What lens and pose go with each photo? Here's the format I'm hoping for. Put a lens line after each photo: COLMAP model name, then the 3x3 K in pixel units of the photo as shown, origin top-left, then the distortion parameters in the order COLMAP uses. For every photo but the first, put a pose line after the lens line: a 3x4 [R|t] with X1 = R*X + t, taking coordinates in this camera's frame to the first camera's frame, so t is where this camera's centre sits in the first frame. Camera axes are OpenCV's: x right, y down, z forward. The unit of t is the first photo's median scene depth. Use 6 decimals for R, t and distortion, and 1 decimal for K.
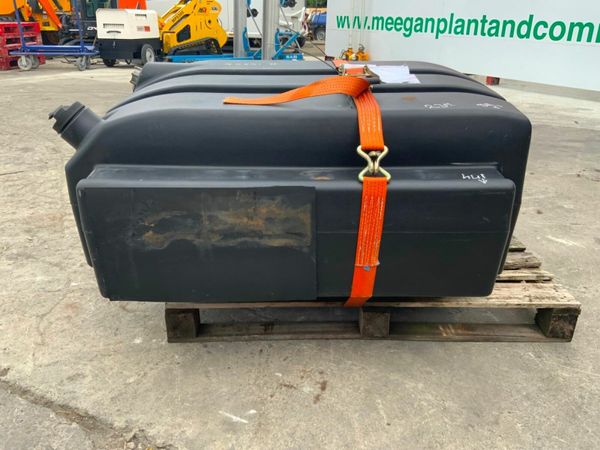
lens RADIAL K [[499.2, 0, 297.5], [0, 499.2, 224.7], [0, 0, 1]] dist [0.022503, -0.056824]
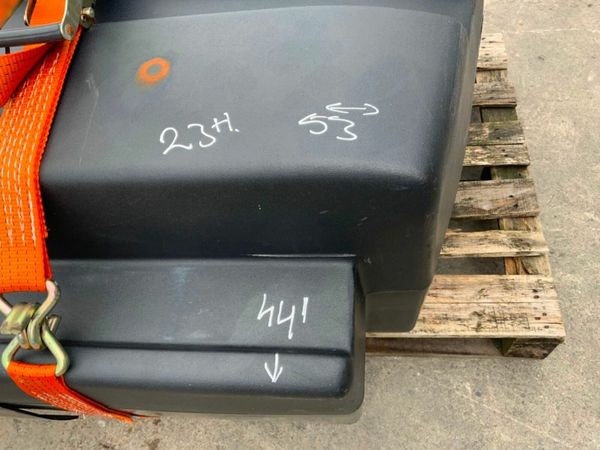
lens RADIAL K [[499.2, 0, 297.9], [0, 499.2, 224.4], [0, 0, 1]] dist [0.022503, -0.056824]
pose [[0.986993, -0.004010, -0.160715, 0.063098], [0.097399, 0.810249, 0.577936, -0.059034], [0.127901, -0.586072, 0.800100, 0.101216]]
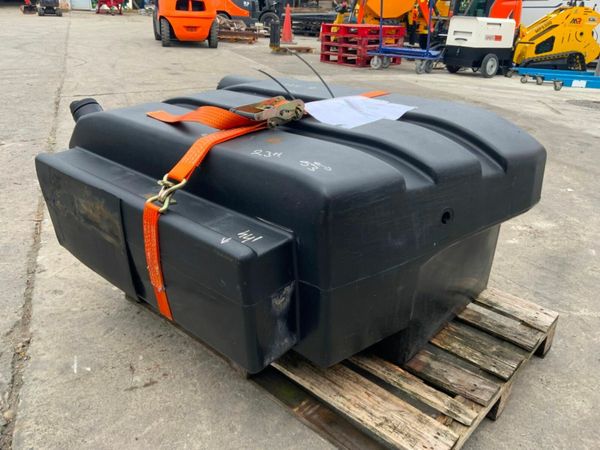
lens RADIAL K [[499.2, 0, 297.6], [0, 499.2, 224.8], [0, 0, 1]] dist [0.022503, -0.056824]
pose [[0.723829, 0.283972, -0.628833, 0.140443], [-0.288049, 0.952528, 0.098585, -0.033116], [0.626976, 0.109776, 0.771265, 0.052901]]
